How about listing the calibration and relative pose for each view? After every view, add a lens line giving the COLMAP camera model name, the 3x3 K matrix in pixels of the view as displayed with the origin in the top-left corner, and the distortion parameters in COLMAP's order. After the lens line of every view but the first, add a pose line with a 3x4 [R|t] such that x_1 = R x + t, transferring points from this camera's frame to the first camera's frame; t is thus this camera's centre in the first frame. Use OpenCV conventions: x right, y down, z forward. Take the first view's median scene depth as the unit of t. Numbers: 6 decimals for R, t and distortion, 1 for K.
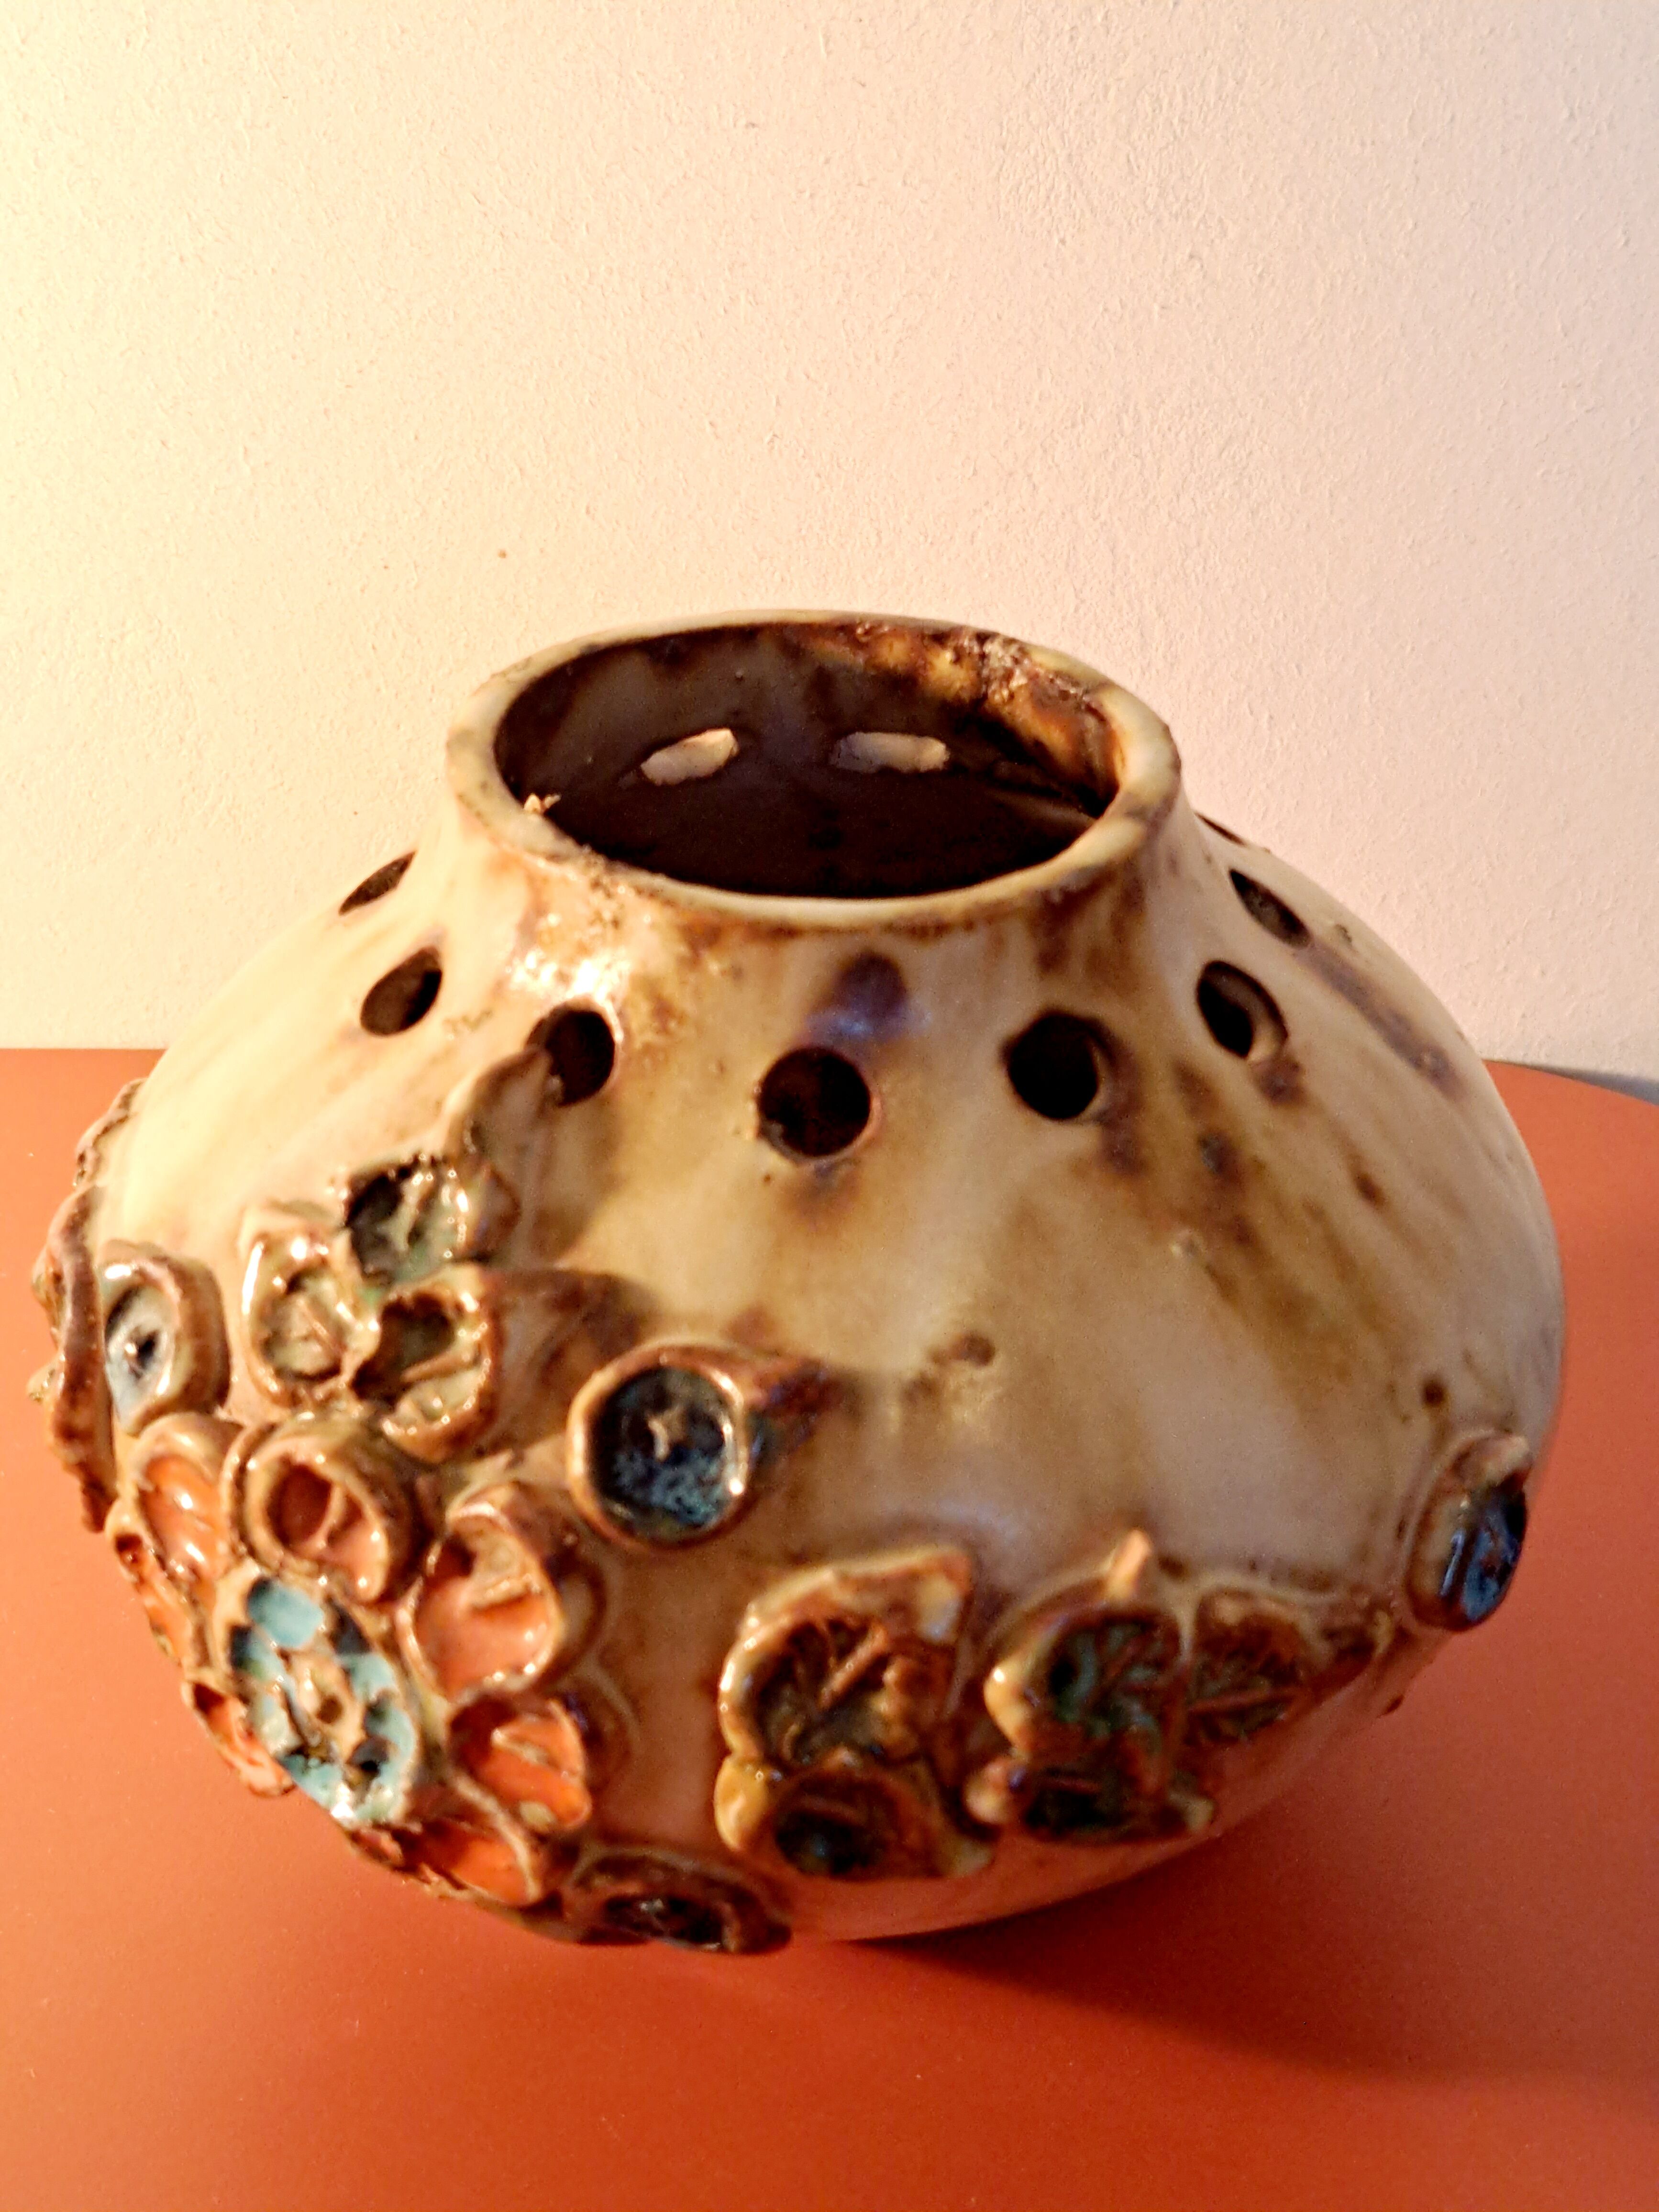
lens RADIAL K [[3232.7, 0, 829.5], [0, 3232.7, 1106.0], [0, 0, 1]] dist [0.202039, -1.163720]
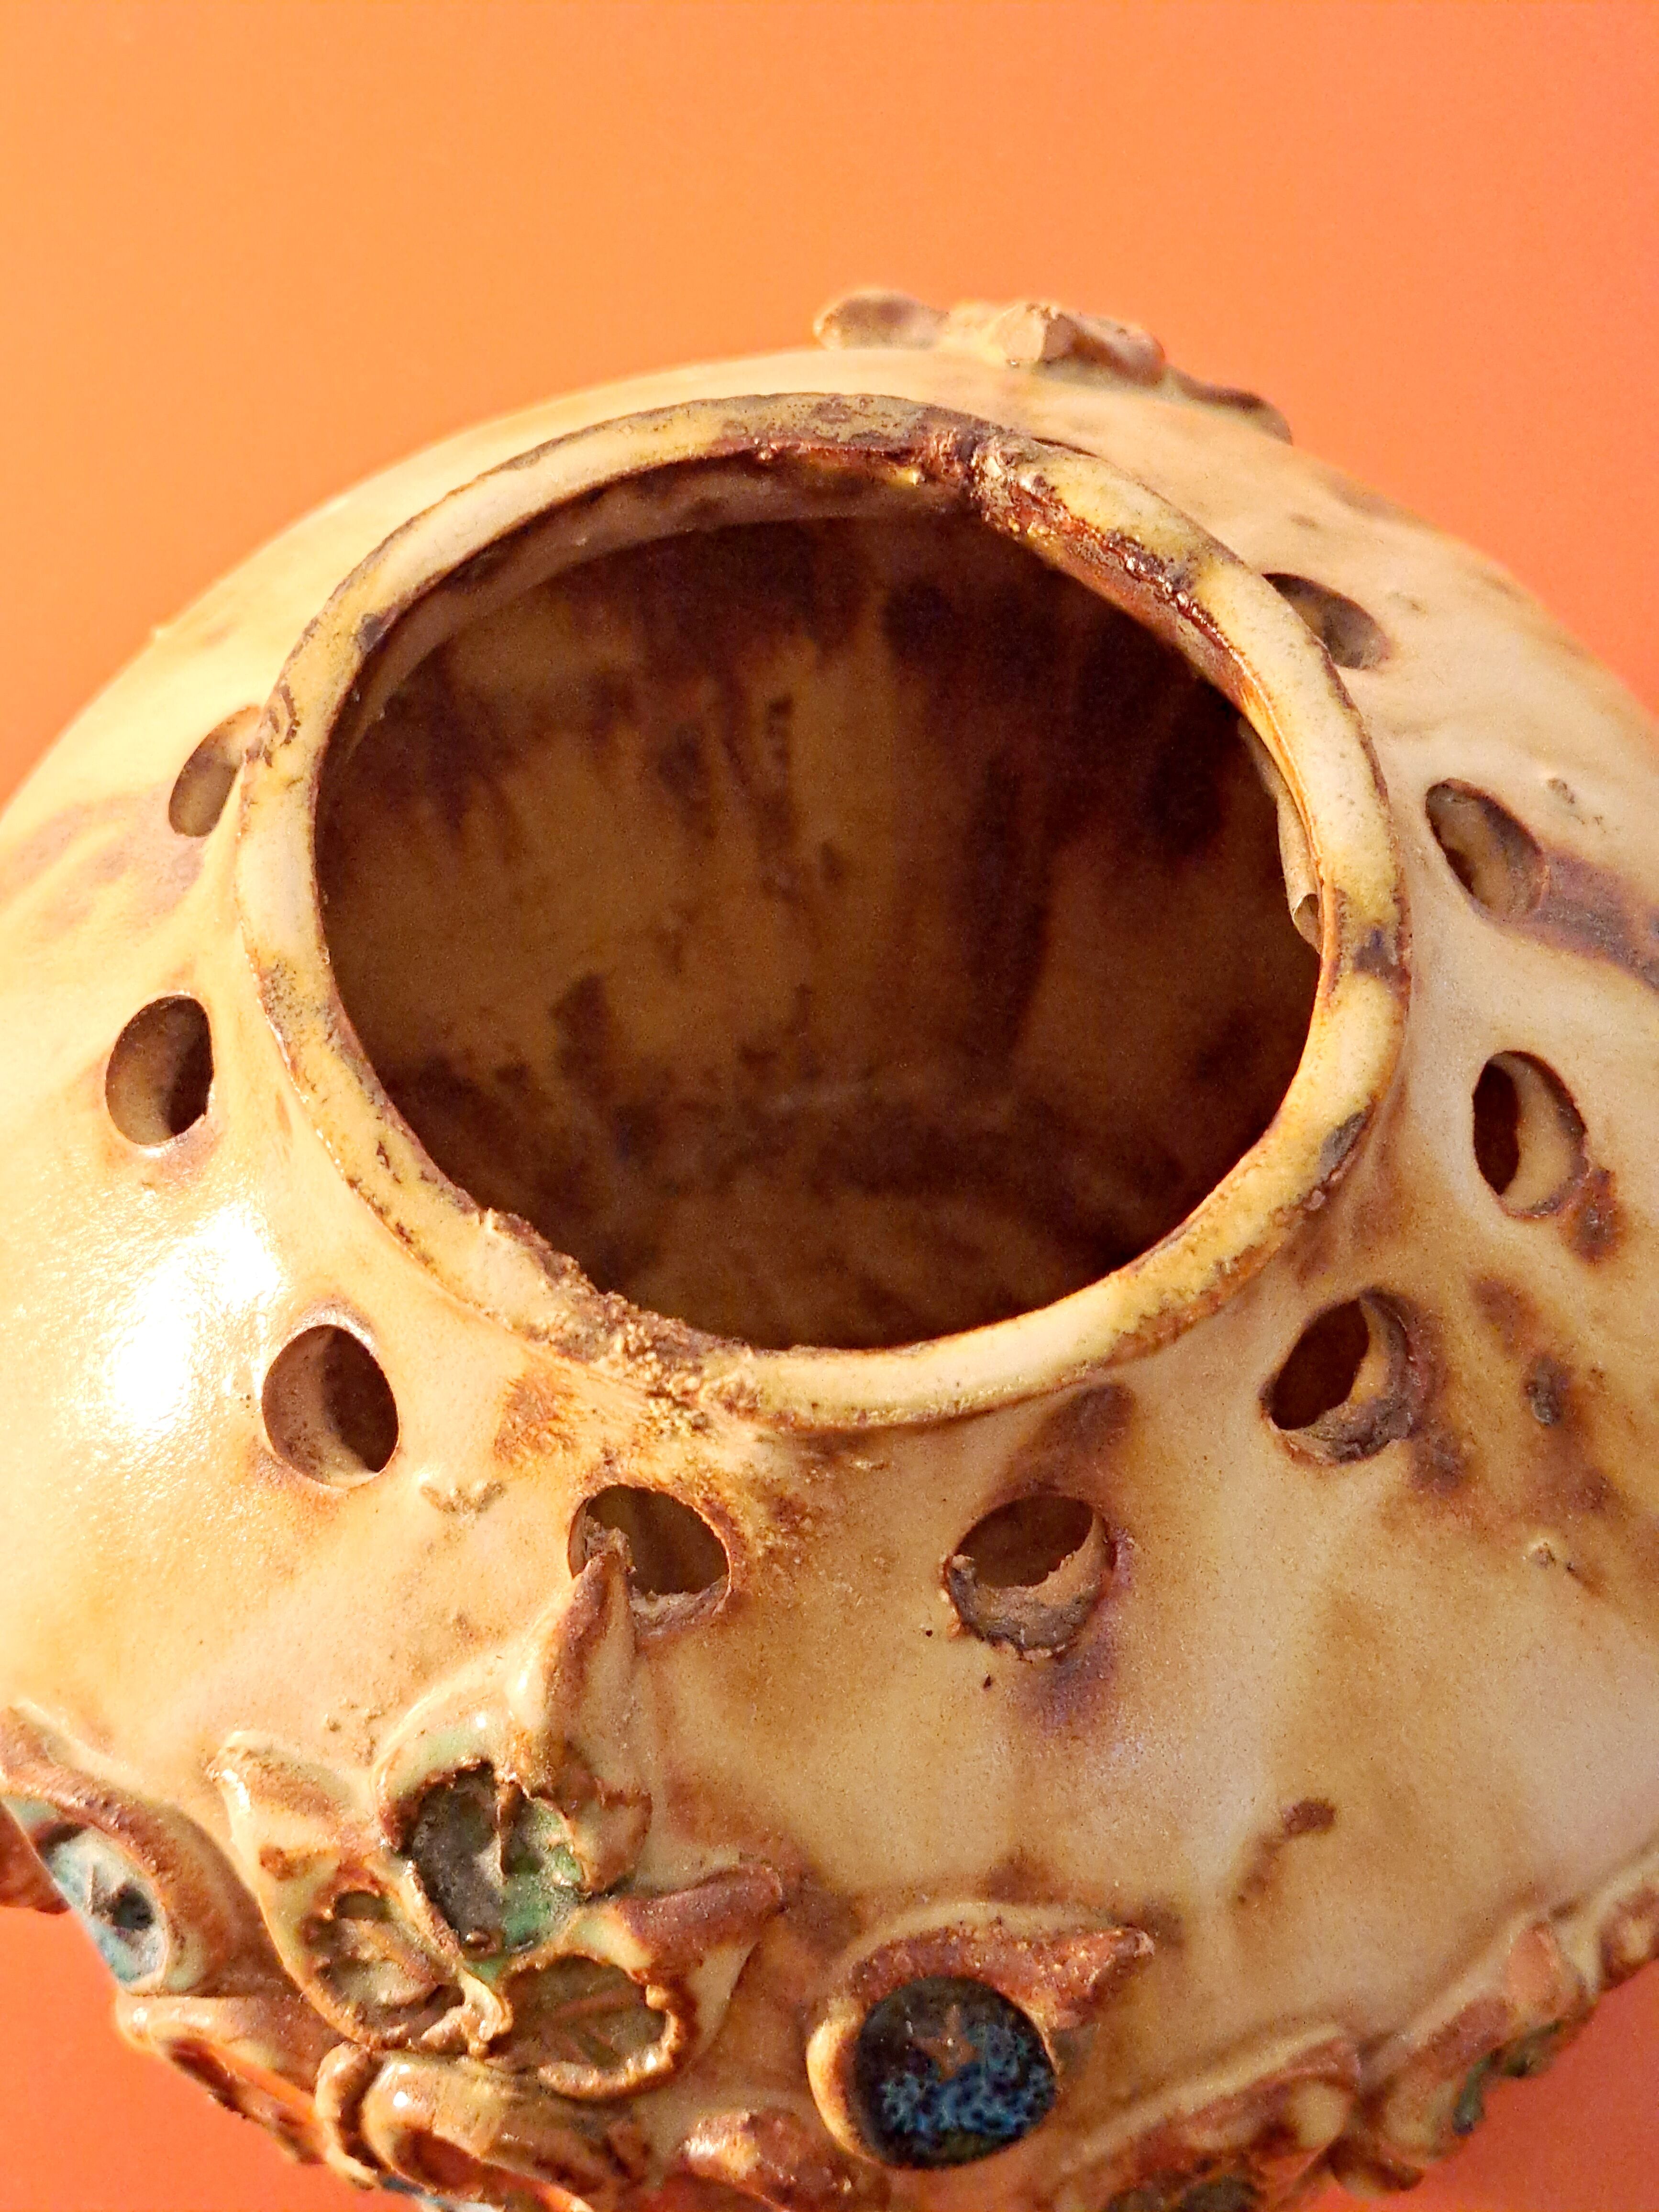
lens RADIAL K [[3232.7, 0, 829.5], [0, 3232.7, 1106.0], [0, 0, 1]] dist [0.202039, -1.163720]
pose [[0.959280, -0.265024, 0.097696, -0.087354], [0.162540, 0.800820, 0.576427, -0.485686], [-0.231004, -0.537076, 0.811287, 0.501104]]
